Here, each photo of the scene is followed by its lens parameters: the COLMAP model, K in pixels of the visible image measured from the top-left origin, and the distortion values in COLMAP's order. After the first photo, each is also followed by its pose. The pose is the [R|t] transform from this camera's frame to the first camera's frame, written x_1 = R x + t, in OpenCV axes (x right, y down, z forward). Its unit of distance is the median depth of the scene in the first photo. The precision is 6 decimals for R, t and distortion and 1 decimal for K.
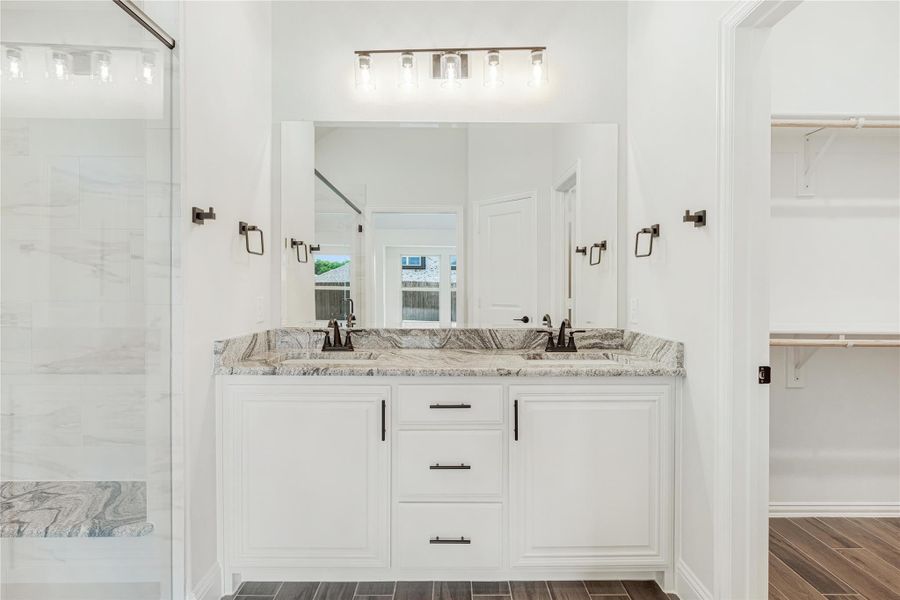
lens RADIAL K [[412.4, 0, 453.7], [0, 412.4, 292.0], [0, 0, 1]] dist [0.004449, 0.000562]
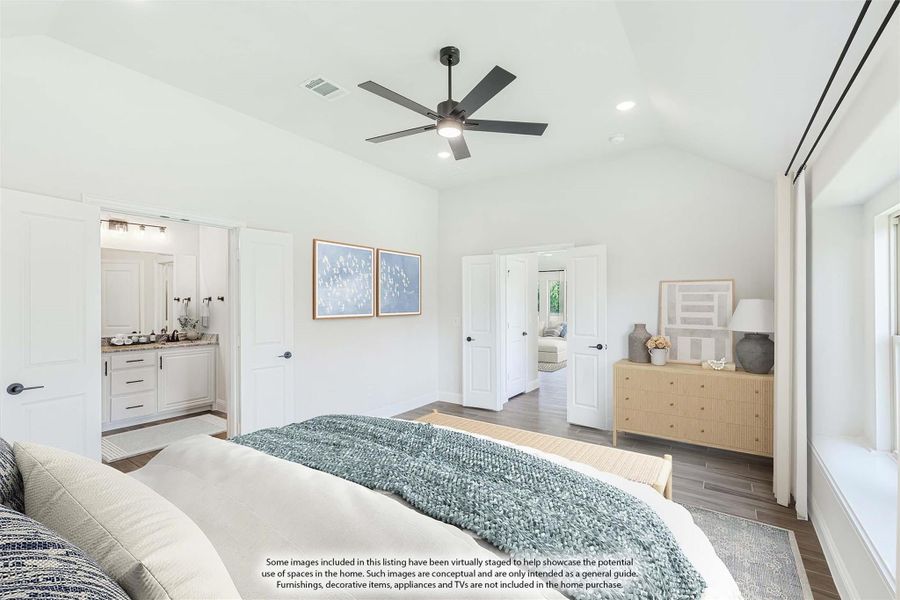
lens RADIAL K [[412.4, 0, 455.0], [0, 412.4, 303.0], [0, 0, 1]] dist [0.004449, 0.000562]
pose [[0.575959, -0.002555, 0.817474, -1.077931], [0.006662, 0.999977, -0.001569, -0.112502], [-0.817451, 0.006349, 0.575963, -2.501995]]
